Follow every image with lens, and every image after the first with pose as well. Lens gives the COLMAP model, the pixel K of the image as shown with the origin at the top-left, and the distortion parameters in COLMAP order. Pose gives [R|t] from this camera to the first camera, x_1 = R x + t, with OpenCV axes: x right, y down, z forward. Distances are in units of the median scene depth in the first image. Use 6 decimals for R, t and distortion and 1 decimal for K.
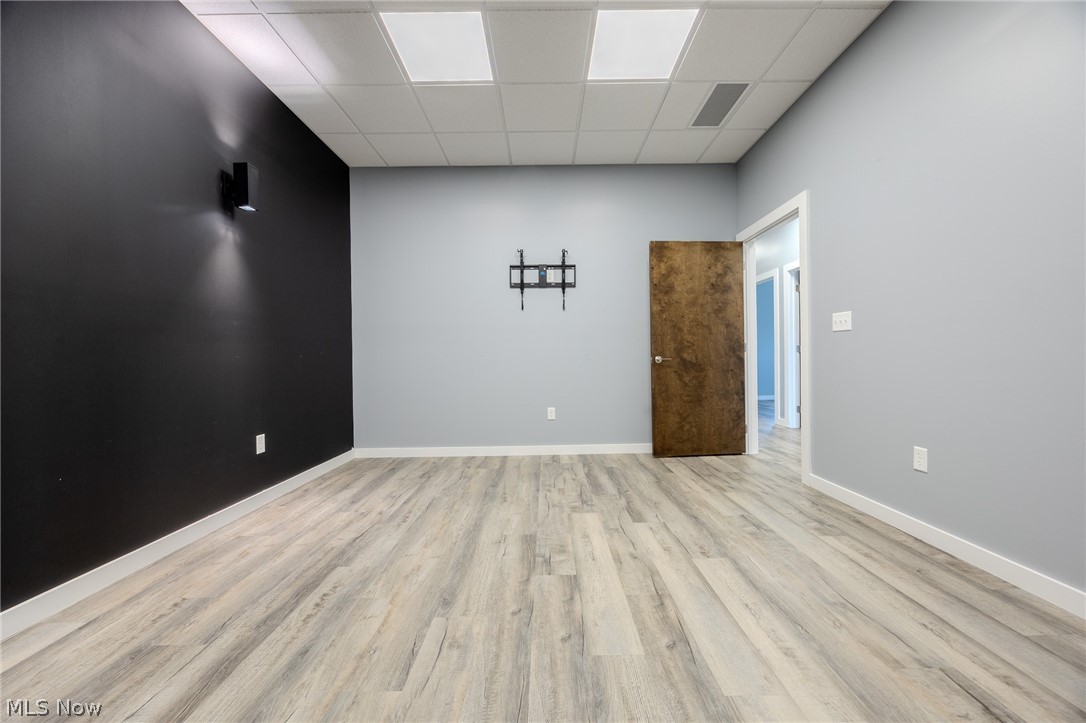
lens RADIAL K [[412.5, 0, 548.4], [0, 412.5, 360.0], [0, 0, 1]] dist [-0.003216, 0.000741]
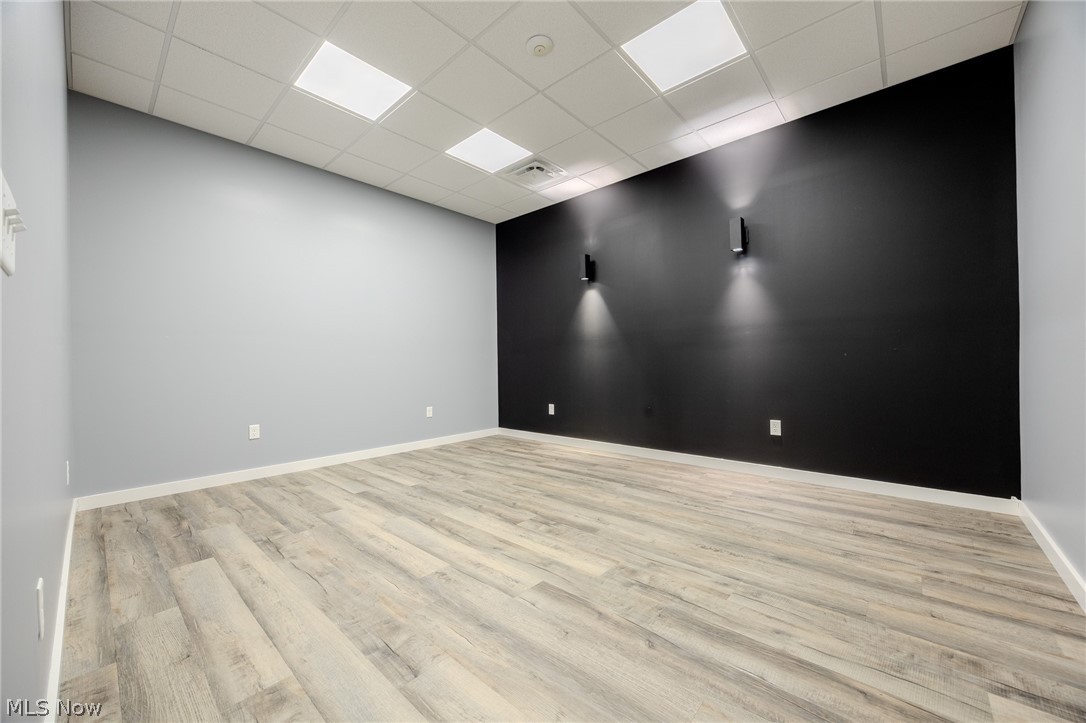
lens RADIAL K [[412.5, 0, 547.3], [0, 412.5, 361.7], [0, 0, 1]] dist [-0.003216, 0.000741]
pose [[-0.669905, 0.021668, -0.742130, 0.904198], [0.022682, 0.999705, 0.008714, -0.023091], [0.742100, -0.010995, -0.670199, 1.809526]]
